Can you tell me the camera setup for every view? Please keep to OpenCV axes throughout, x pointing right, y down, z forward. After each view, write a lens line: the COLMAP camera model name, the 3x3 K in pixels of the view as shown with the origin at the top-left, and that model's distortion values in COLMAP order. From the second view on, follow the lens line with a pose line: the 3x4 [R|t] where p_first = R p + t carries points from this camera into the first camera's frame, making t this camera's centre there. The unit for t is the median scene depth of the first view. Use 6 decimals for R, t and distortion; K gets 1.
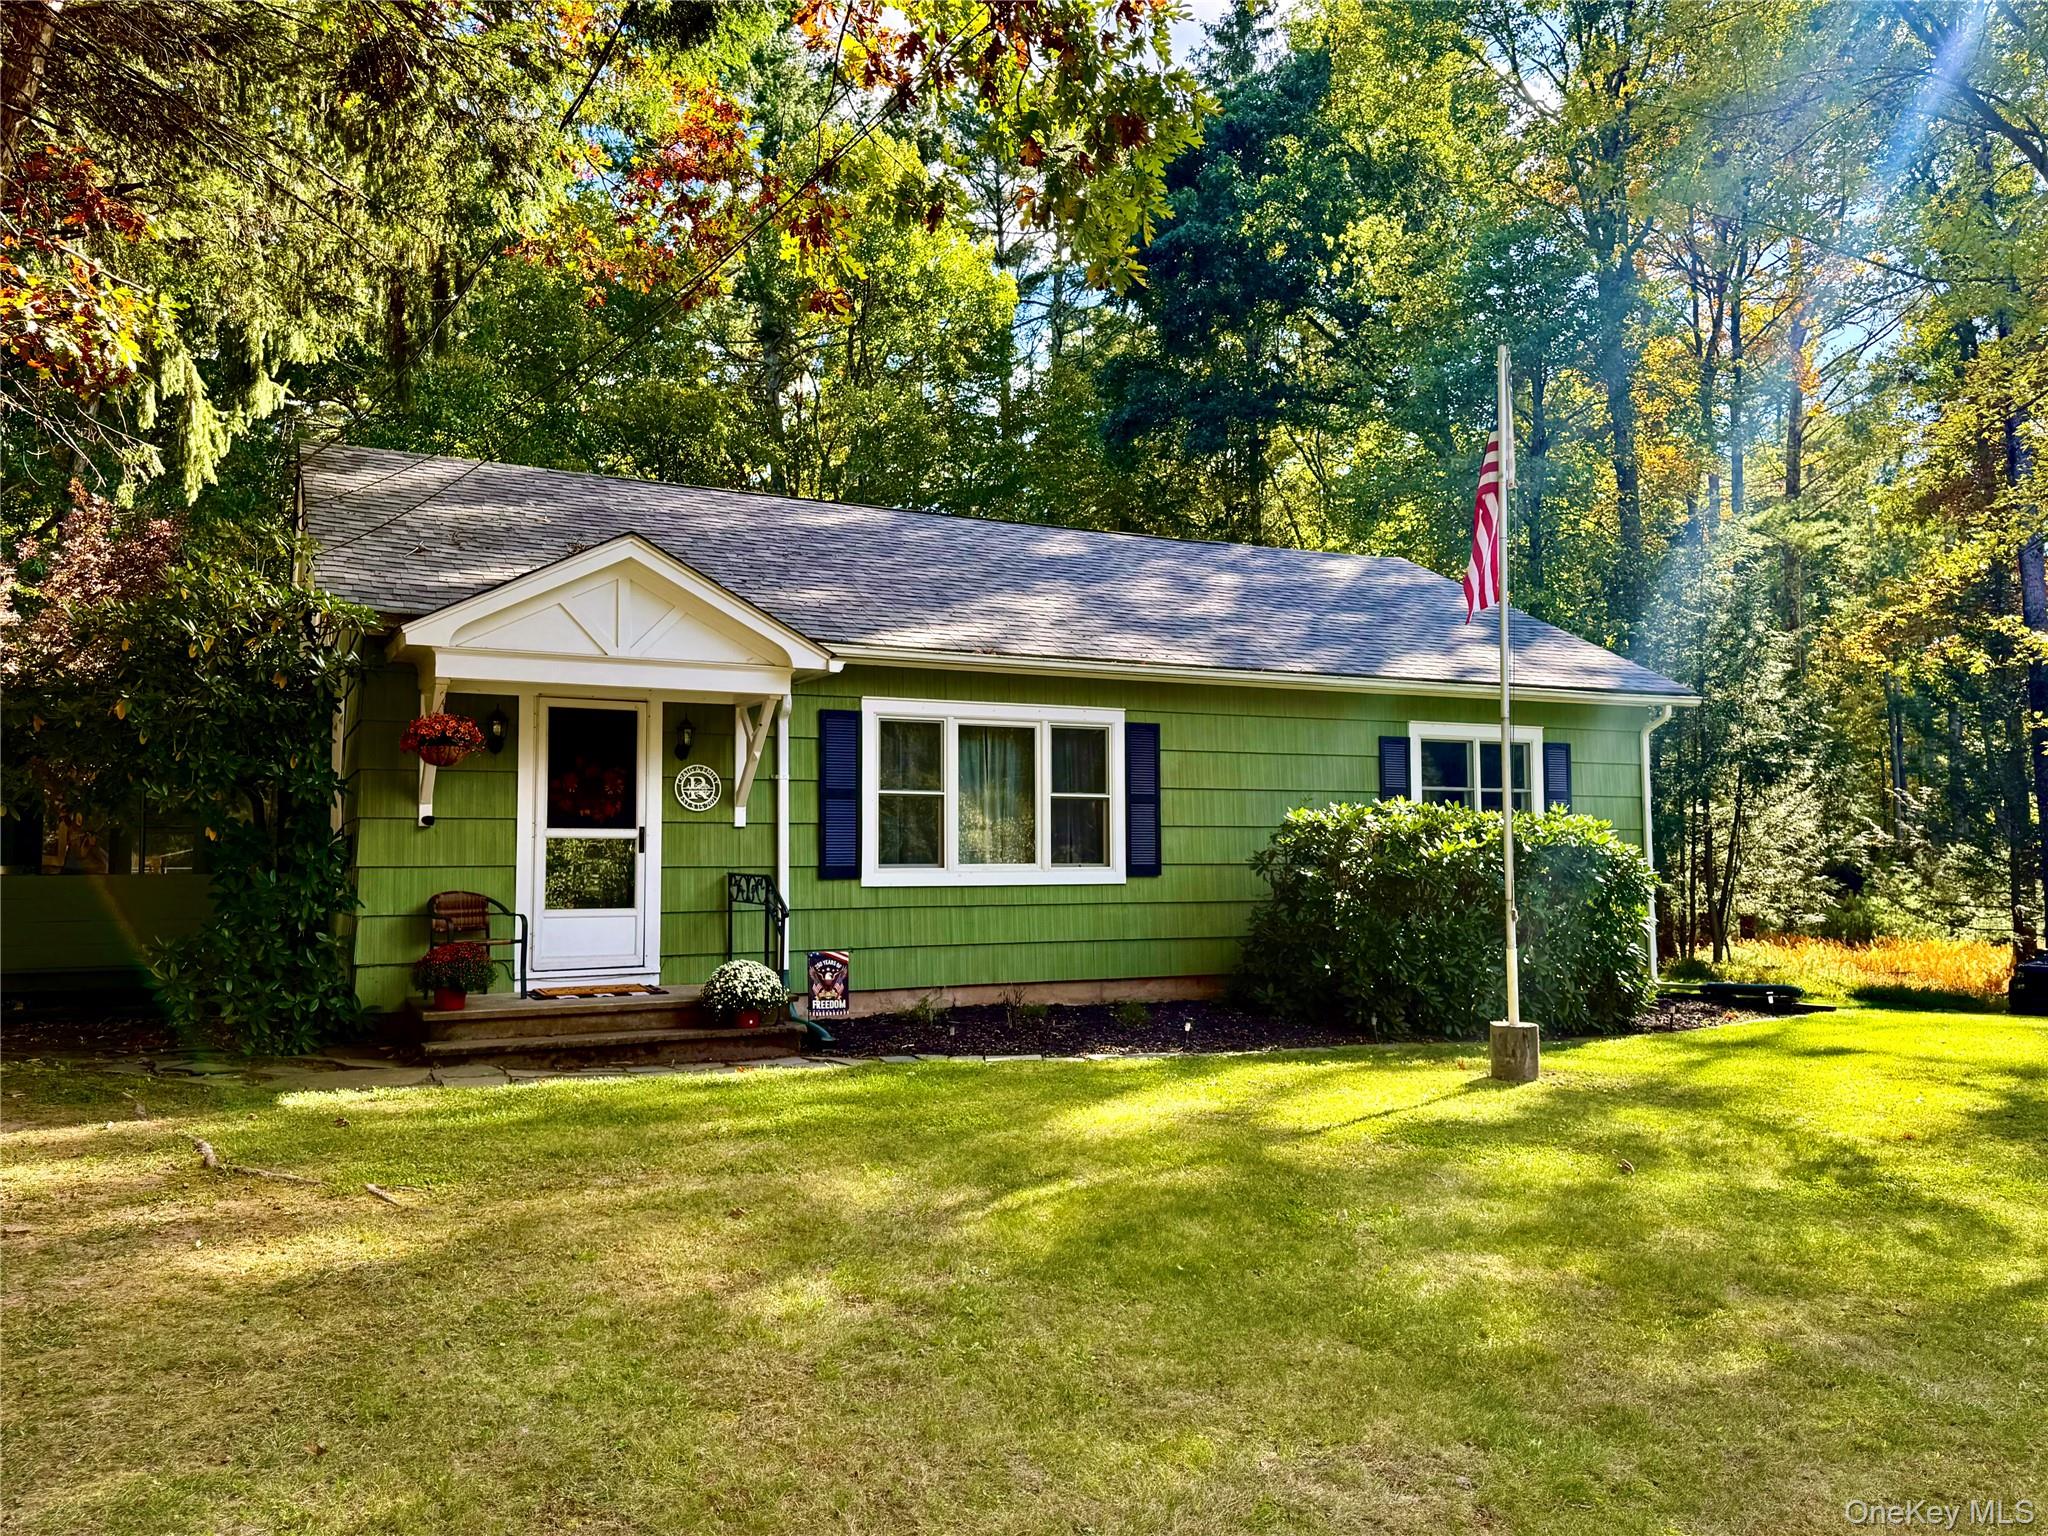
lens RADIAL K [[1583.4, 0, 1023.8], [0, 1583.4, 779.3], [0, 0, 1]] dist [0.080149, 0.000337]
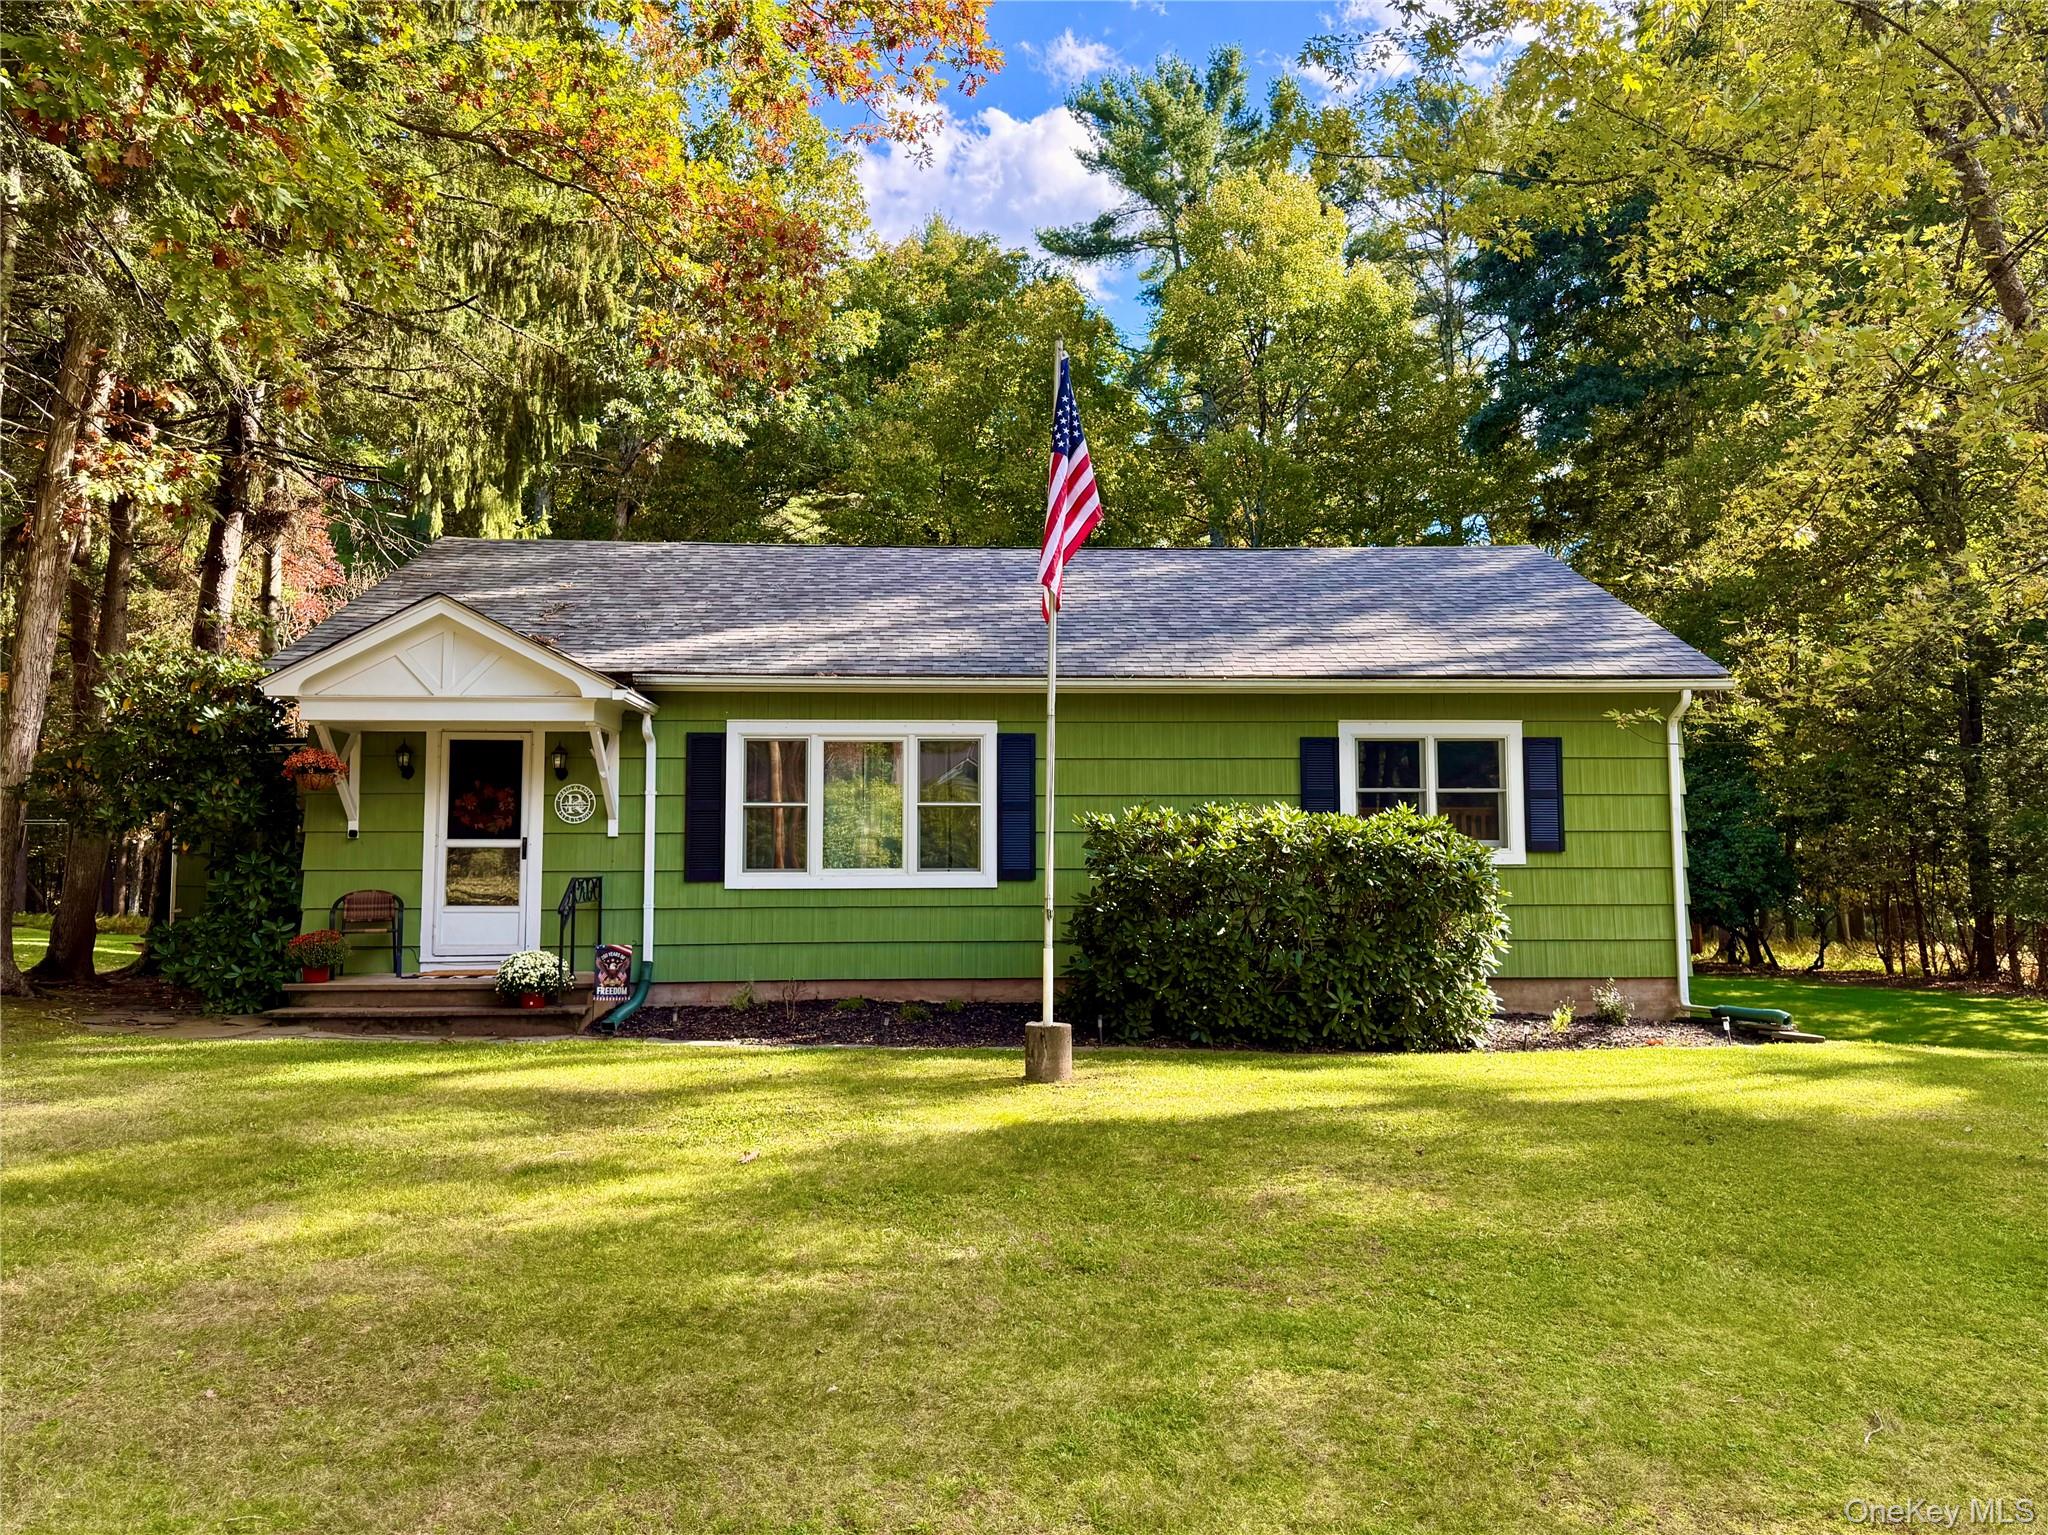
lens RADIAL K [[1430.0, 0, 1024.4], [0, 1430.0, 762.1], [0, 0, 1]] dist [0.001871, -0.000395]
pose [[0.921798, -0.031660, -0.386377, 0.483892], [0.021047, 0.999277, -0.031668, 0.014230], [0.387100, 0.021060, 0.921797, 0.142773]]
